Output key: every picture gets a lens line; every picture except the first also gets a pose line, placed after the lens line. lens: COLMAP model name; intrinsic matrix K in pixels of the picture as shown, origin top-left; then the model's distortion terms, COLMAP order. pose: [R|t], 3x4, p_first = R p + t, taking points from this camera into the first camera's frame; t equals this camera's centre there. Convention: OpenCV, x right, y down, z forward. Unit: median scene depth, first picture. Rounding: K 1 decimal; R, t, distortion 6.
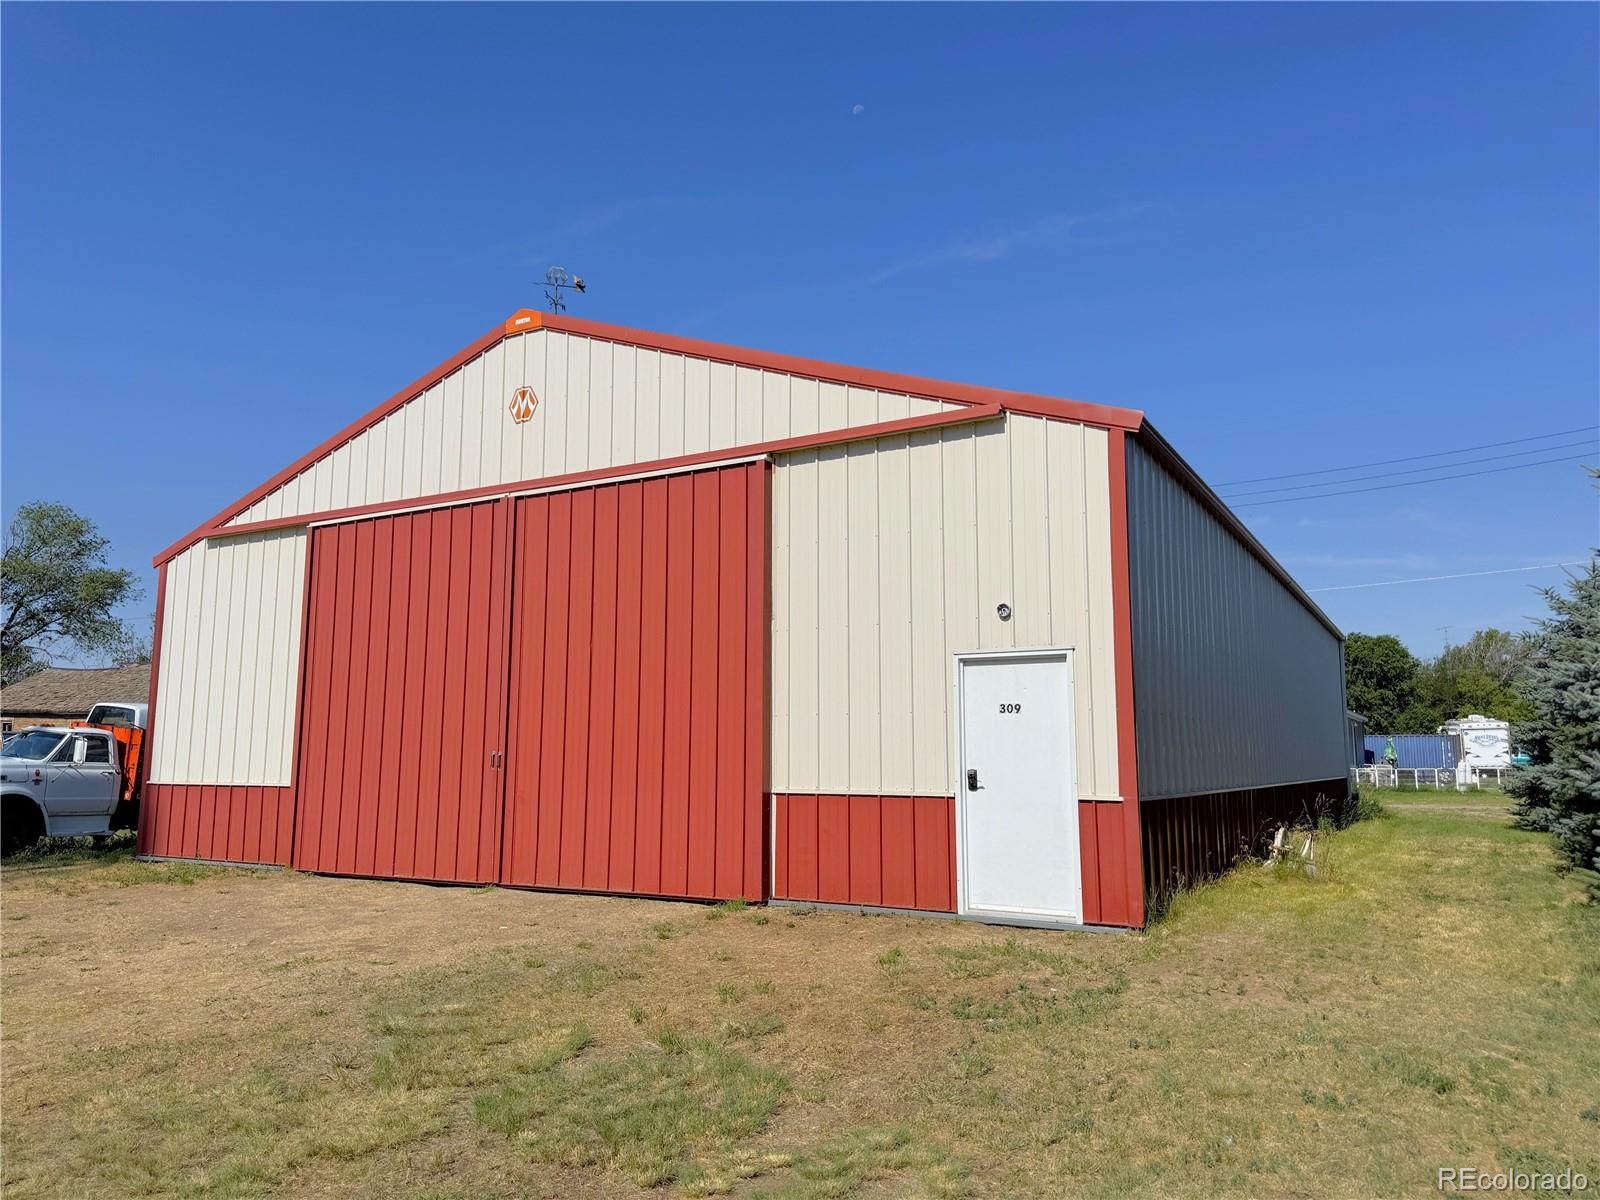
lens RADIAL K [[1106.9, 0, 802.3], [0, 1106.9, 595.4], [0, 0, 1]] dist [0.049132, -0.004728]
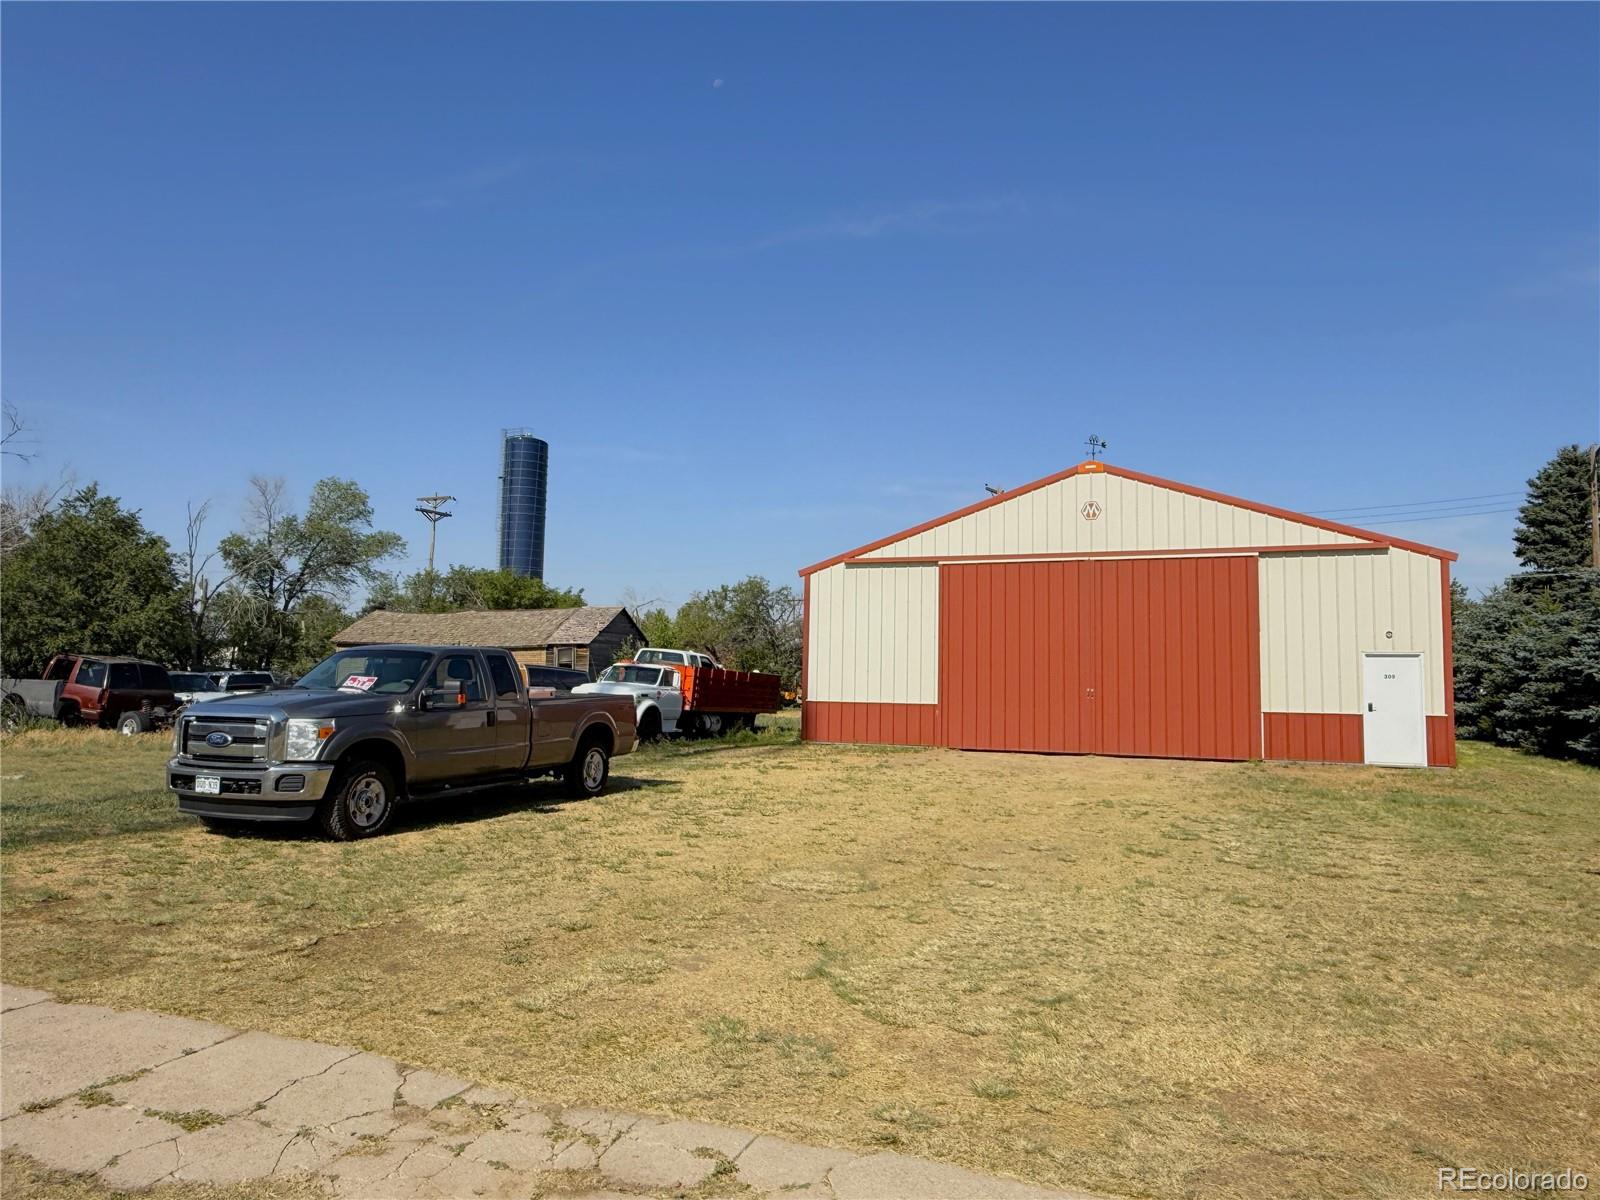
lens RADIAL K [[1035.9, 0, 800.7], [0, 1035.9, 600.5], [0, 0, 1]] dist [0.011897, -0.001924]
pose [[0.990448, 0.031076, 0.134337, -1.100105], [-0.038757, 0.997737, 0.054945, -0.106081], [-0.132325, -0.059627, 0.989411, -0.806979]]
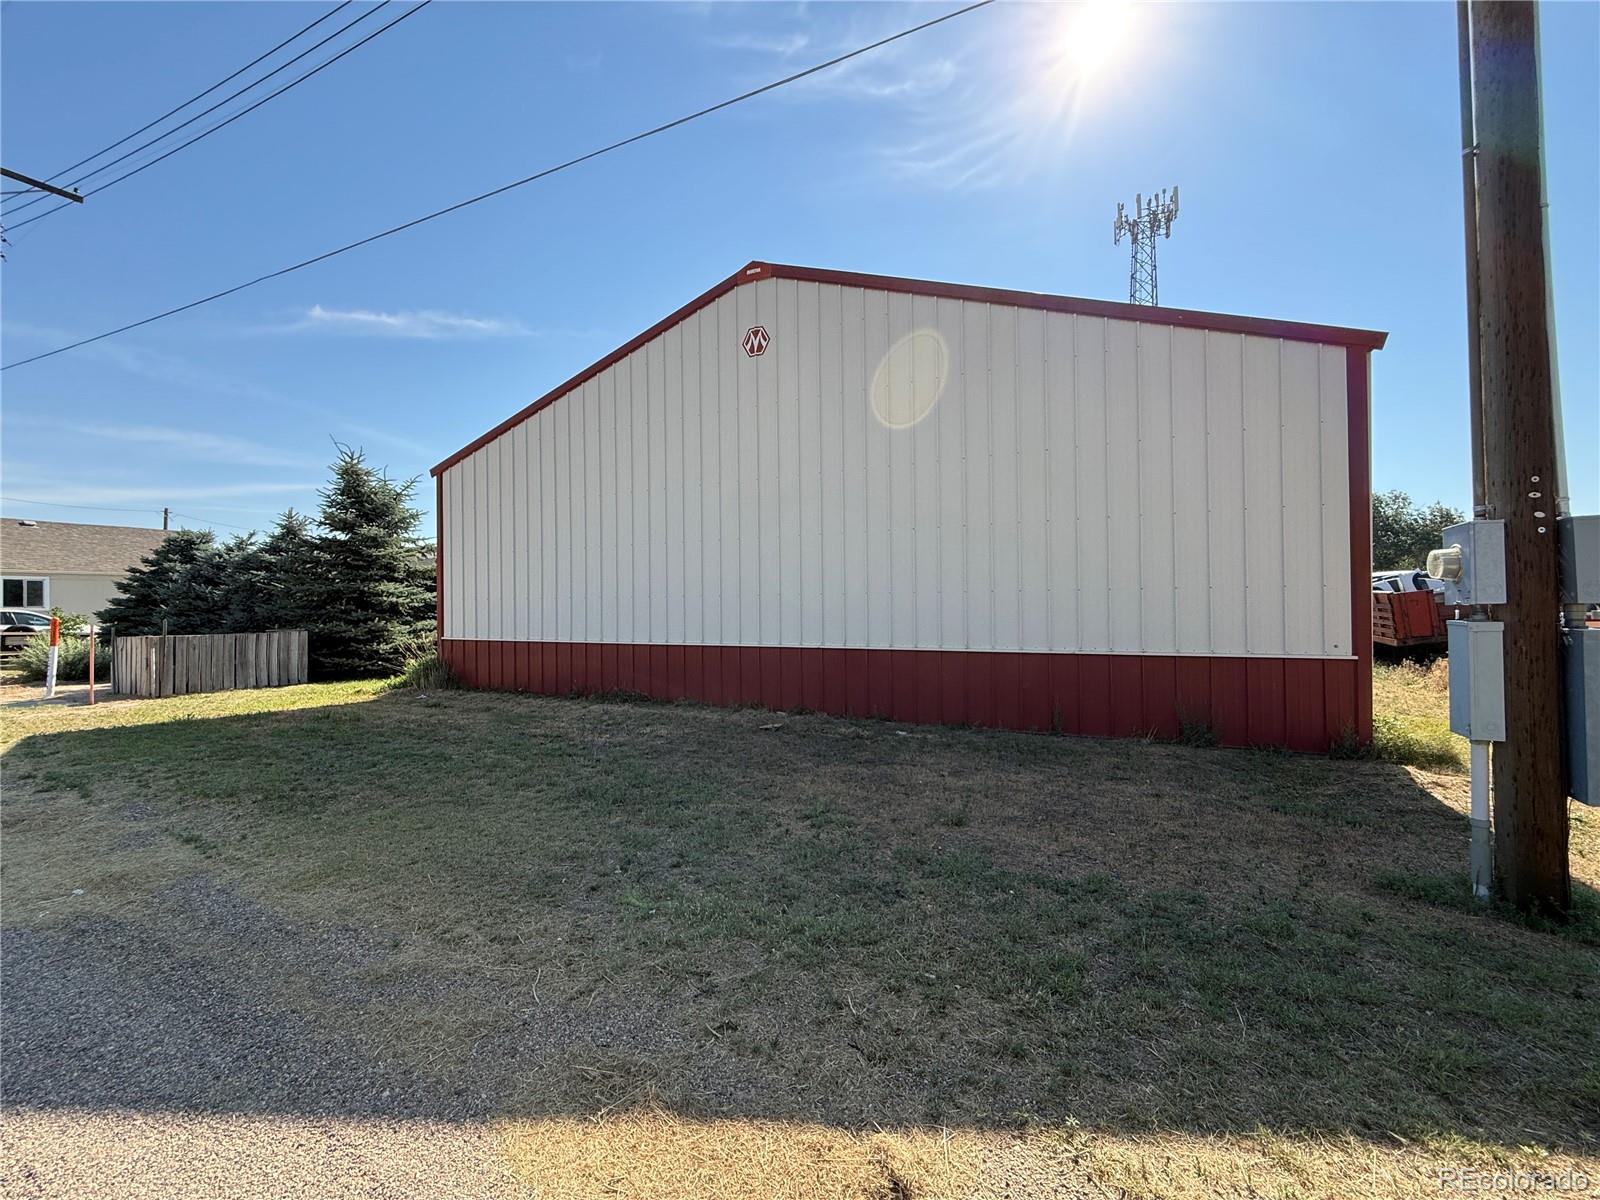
lens RADIAL K [[640.1, 0, 785.3], [0, 640.1, 611.5], [0, 0, 1]] dist [0.001433, 0.000094]
pose [[0.995110, -0.005485, 0.098624, -0.323755], [-0.008931, 0.989372, 0.145129, 0.026047], [-0.098372, -0.145300, 0.984485, 0.274569]]
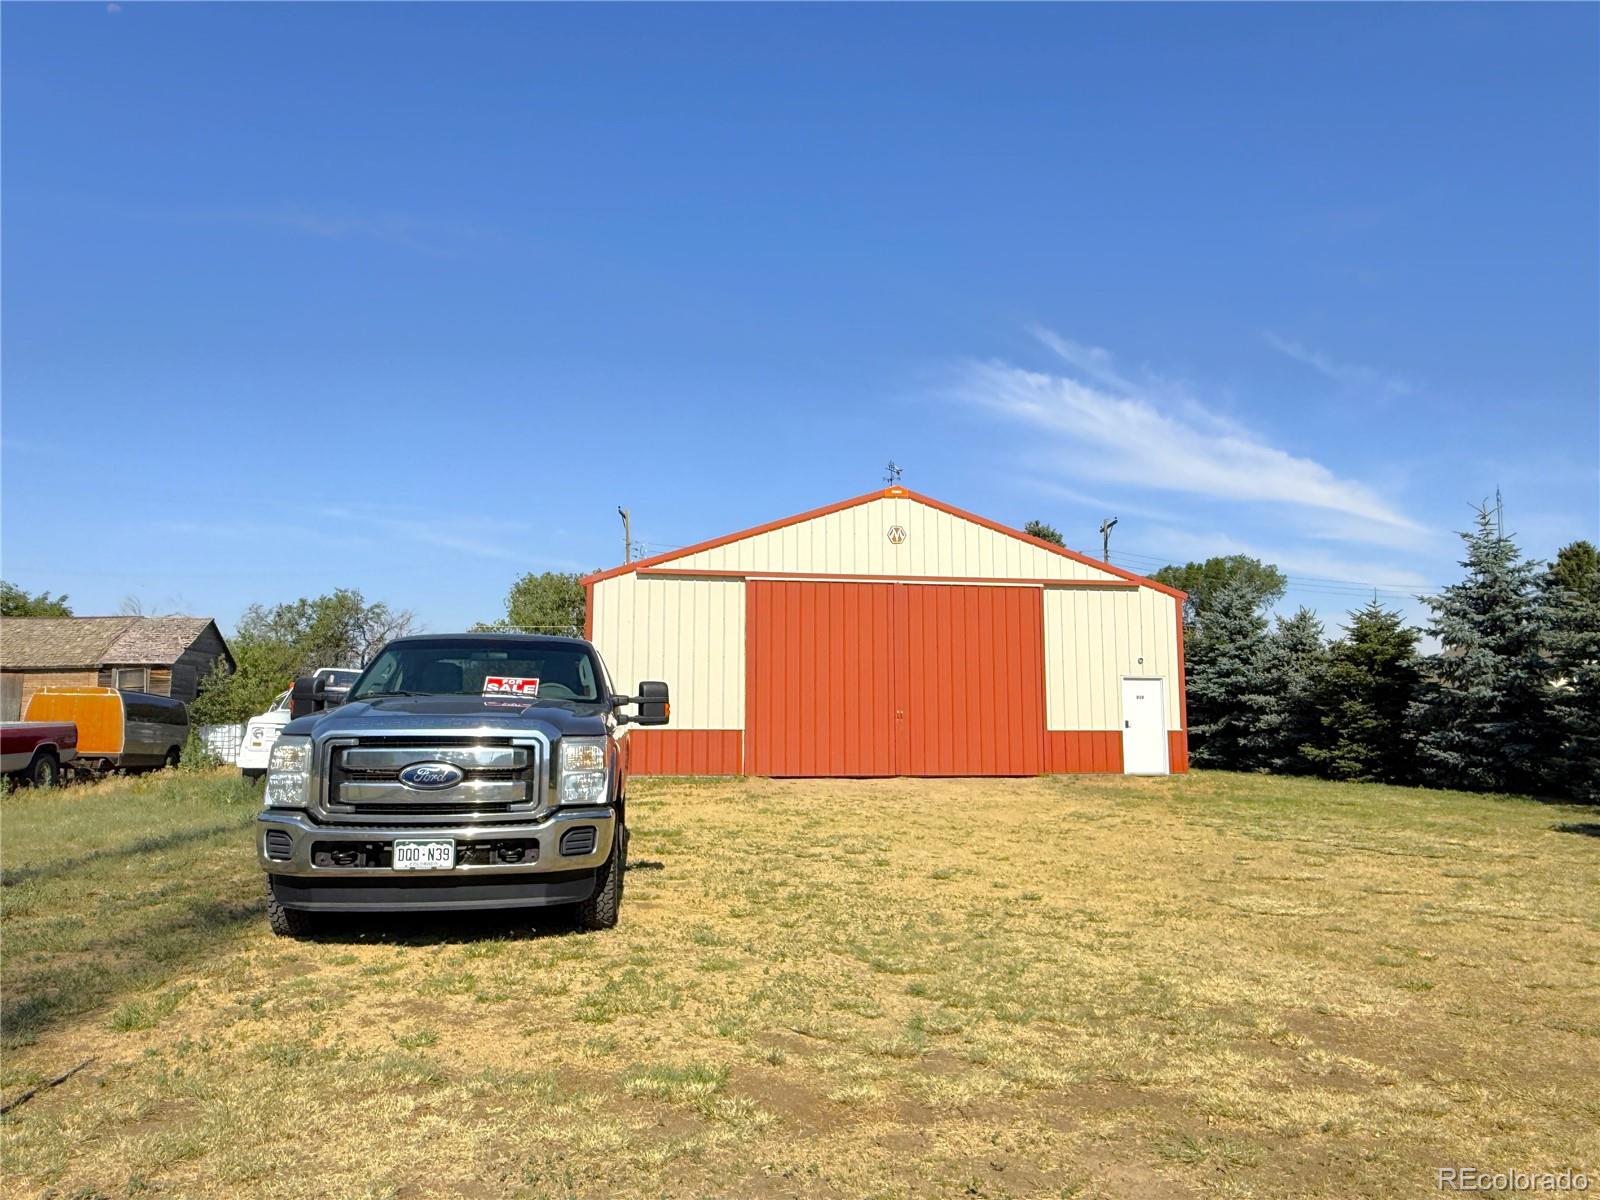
lens RADIAL K [[1035.9, 0, 808.1], [0, 1035.9, 597.6], [0, 0, 1]] dist [0.011897, -0.001924]
pose [[0.782740, 0.082900, 0.616803, -1.658975], [-0.090073, 0.995744, -0.019526, -0.013440], [-0.615797, -0.040273, 0.786875, -0.383404]]
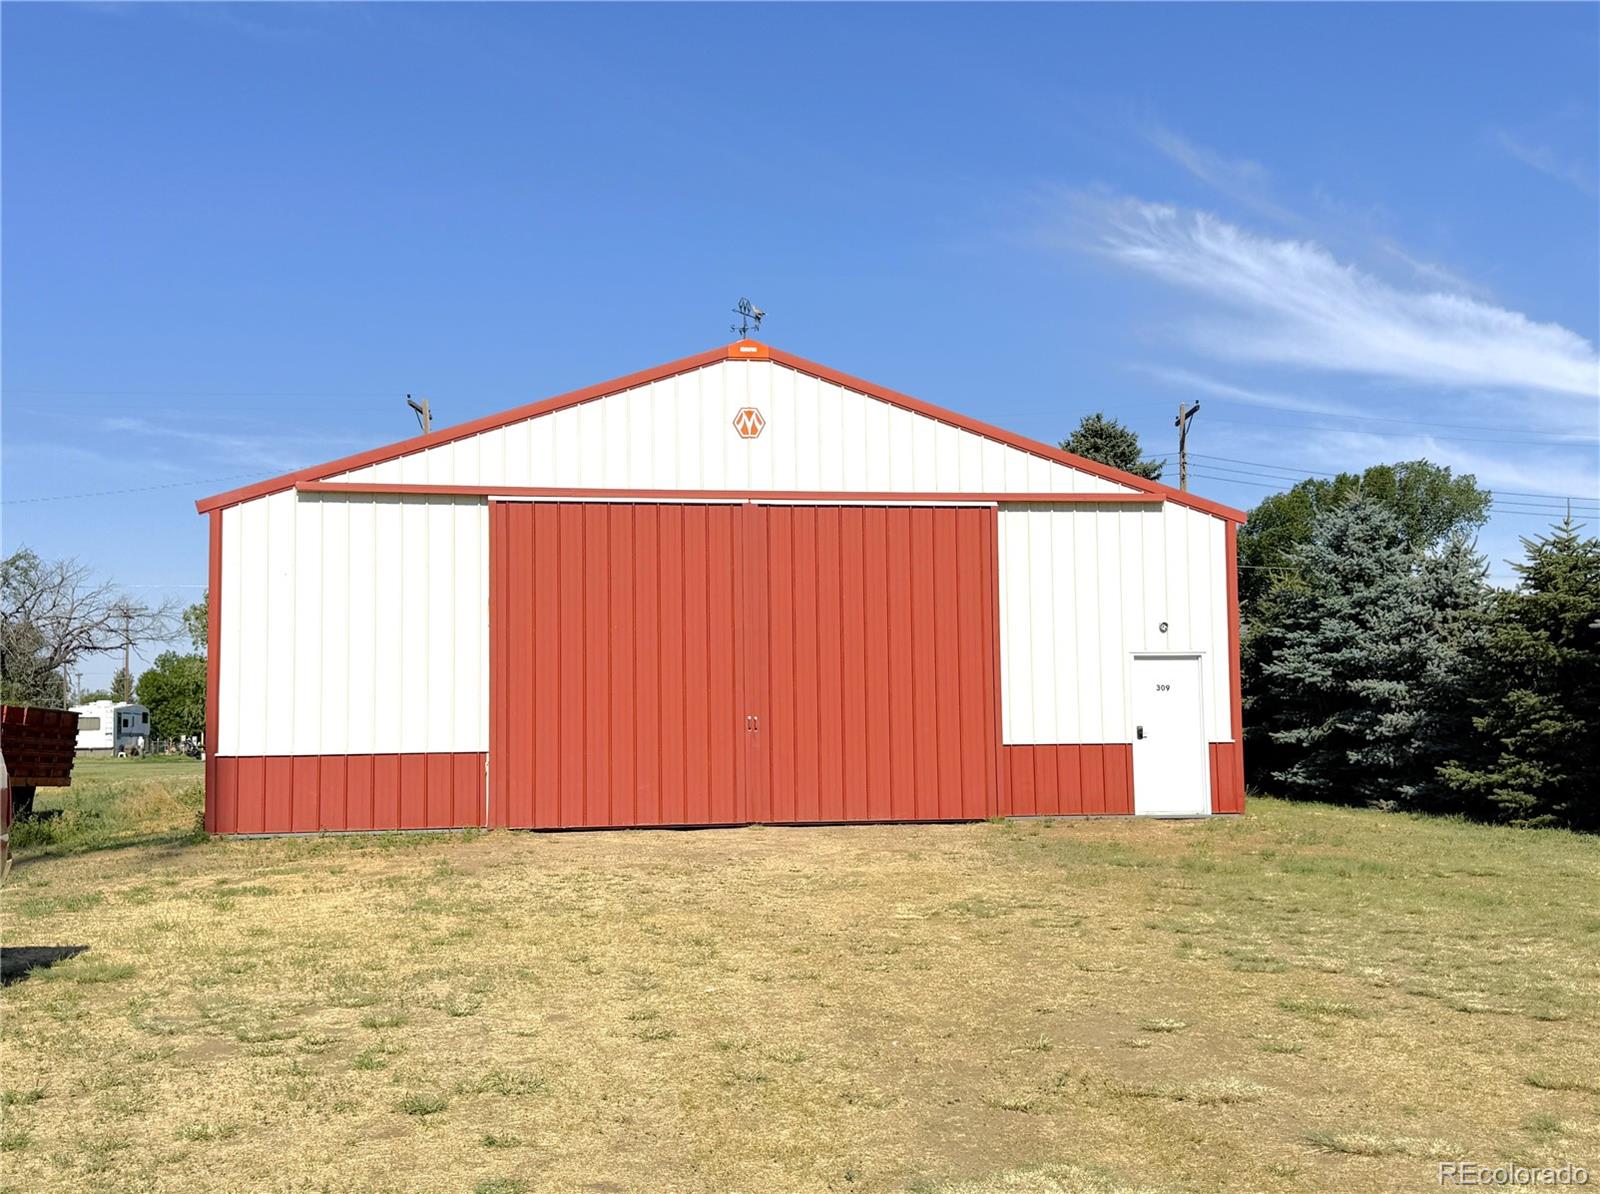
lens RADIAL K [[1505.2, 0, 800.8], [0, 1505.2, 590.1], [0, 0, 1]] dist [0.045528, 0.000000]
pose [[0.791343, 0.050826, 0.609256, -1.295937], [-0.075671, 0.997018, 0.015113, -0.026403], [-0.606672, -0.058063, 0.792829, -0.332690]]
